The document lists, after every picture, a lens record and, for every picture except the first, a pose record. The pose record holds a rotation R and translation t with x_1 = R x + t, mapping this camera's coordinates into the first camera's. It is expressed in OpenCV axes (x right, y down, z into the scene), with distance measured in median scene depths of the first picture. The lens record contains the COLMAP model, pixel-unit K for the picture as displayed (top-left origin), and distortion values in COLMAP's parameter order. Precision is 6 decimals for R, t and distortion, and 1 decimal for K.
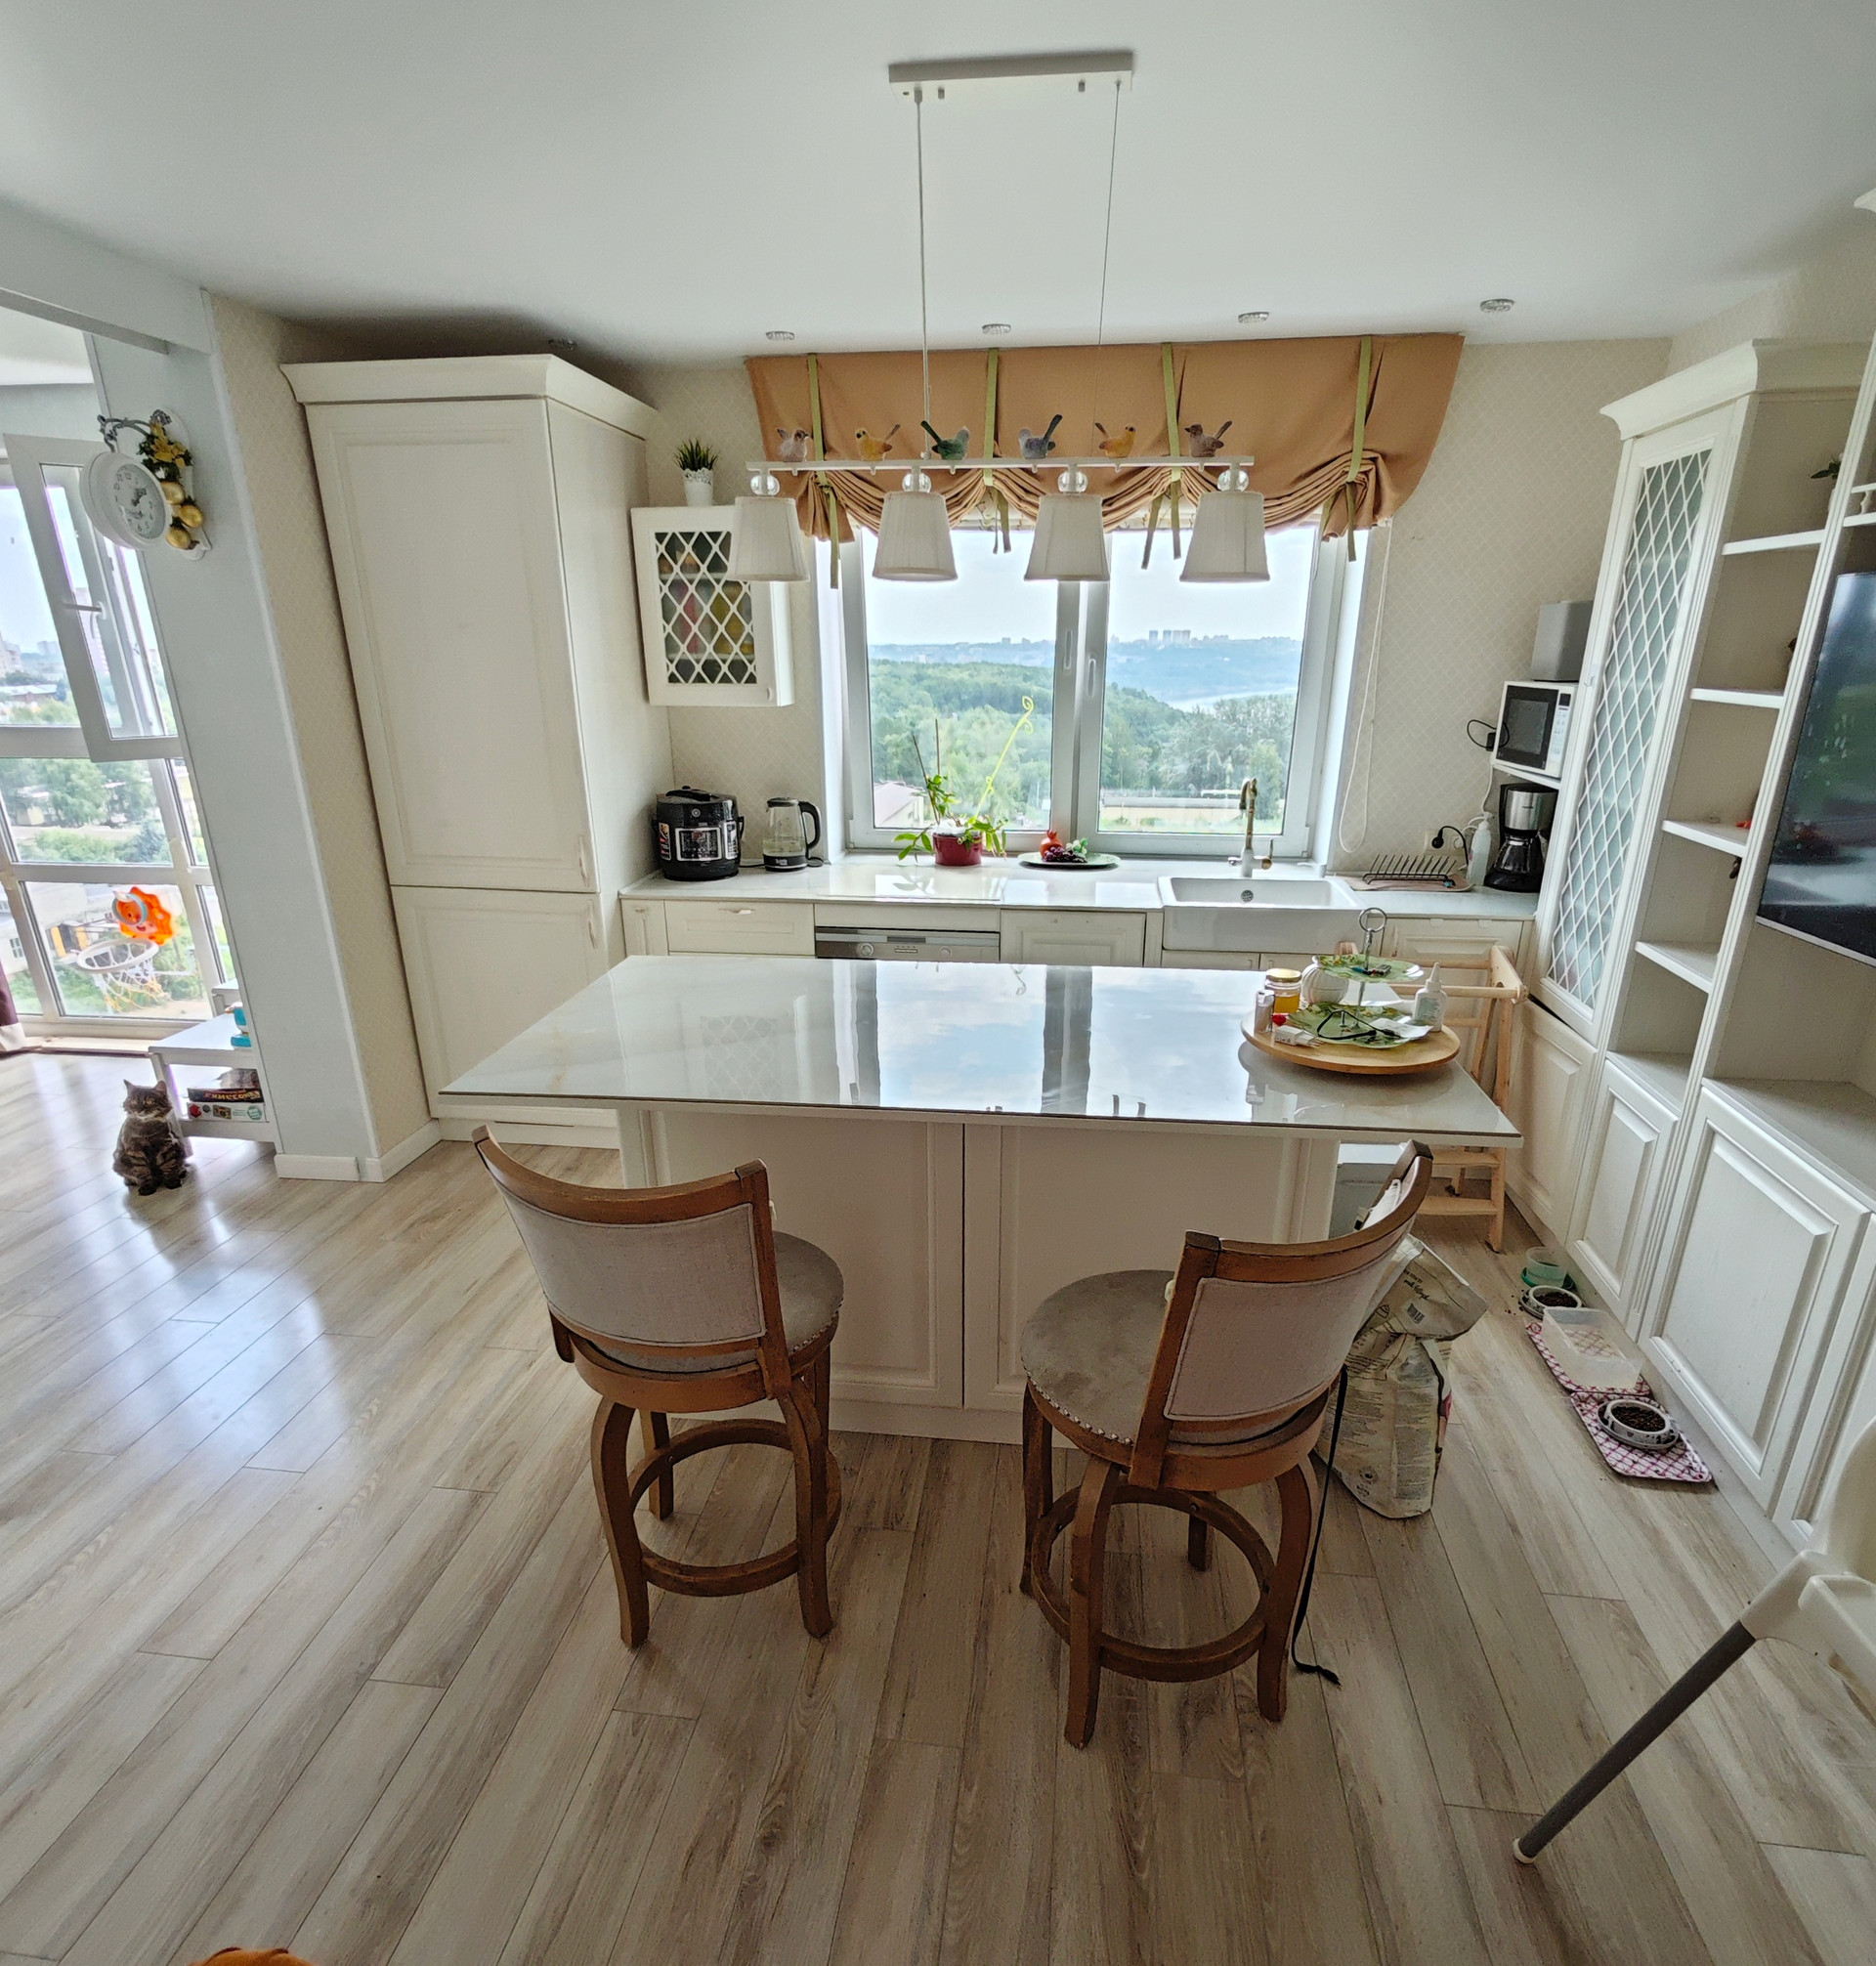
lens RADIAL K [[1132.8, 0, 946.3], [0, 1132.8, 1082.5], [0, 0, 1]] dist [0.000421, -0.001368]
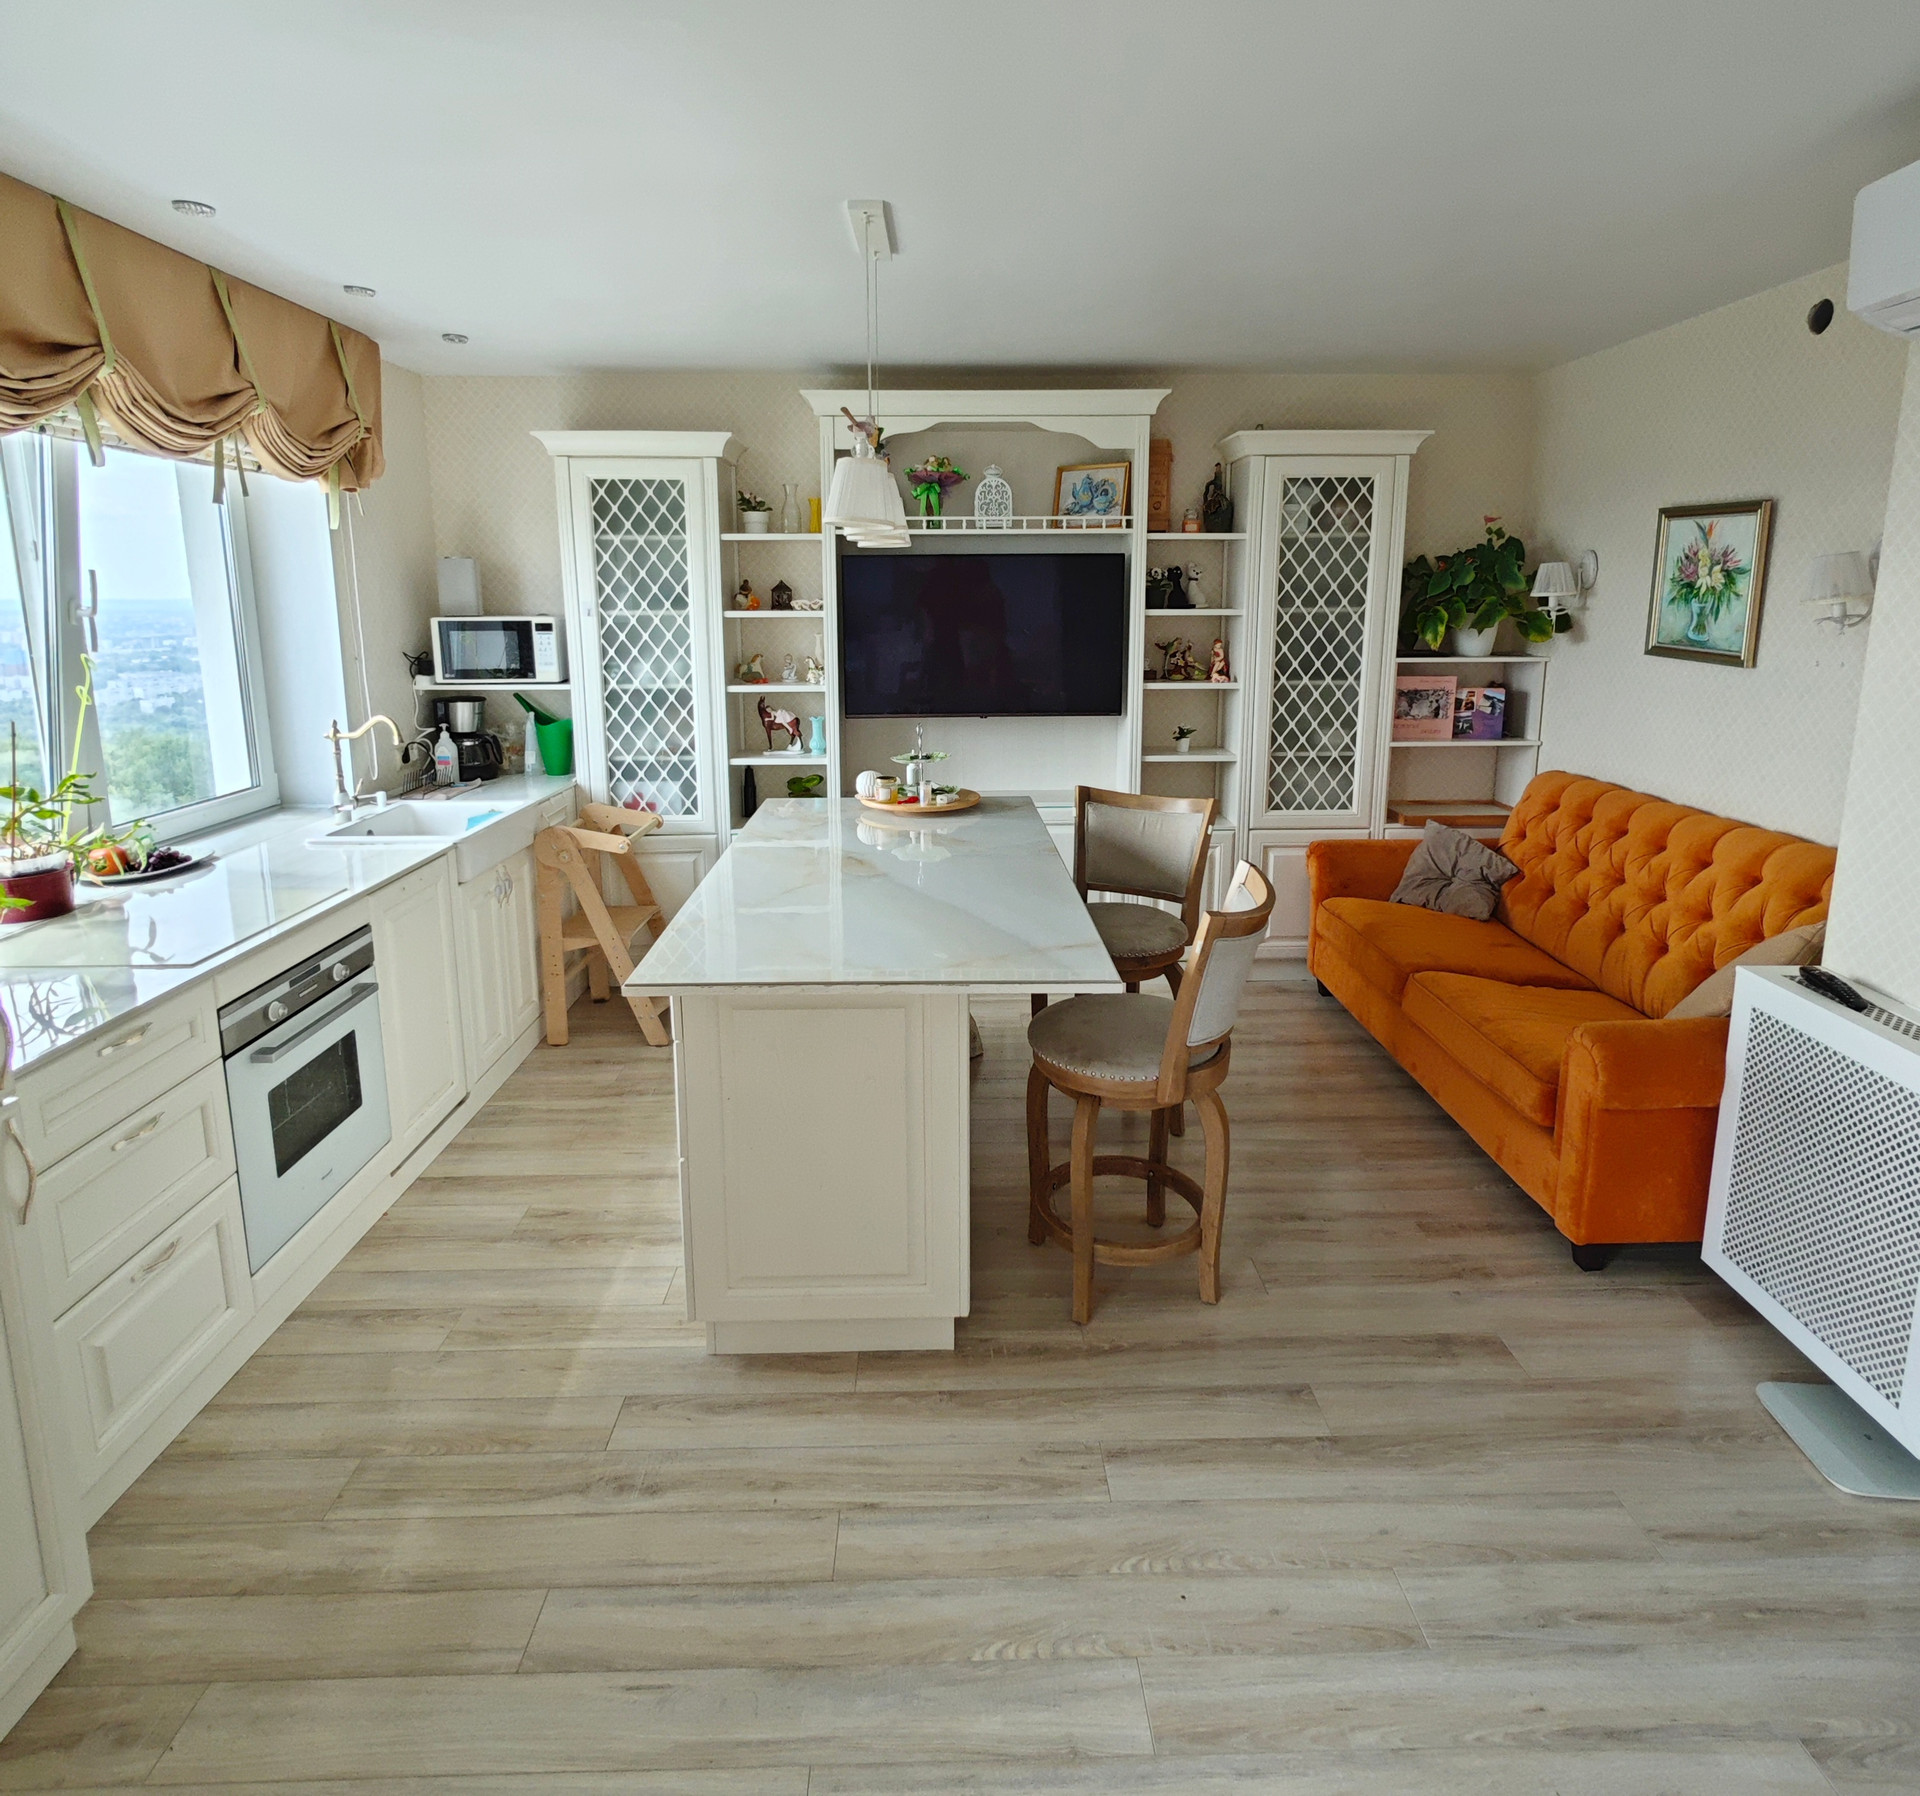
lens RADIAL K [[1090.3, 0, 950.4], [0, 1090.3, 779.7], [0, 0, 1]] dist [-0.001133, -0.002398]
pose [[-0.132175, -0.164930, 0.977409, -0.738456], [0.365243, 0.908574, 0.202706, -0.228578], [-0.921481, 0.383785, -0.059851, 0.616810]]
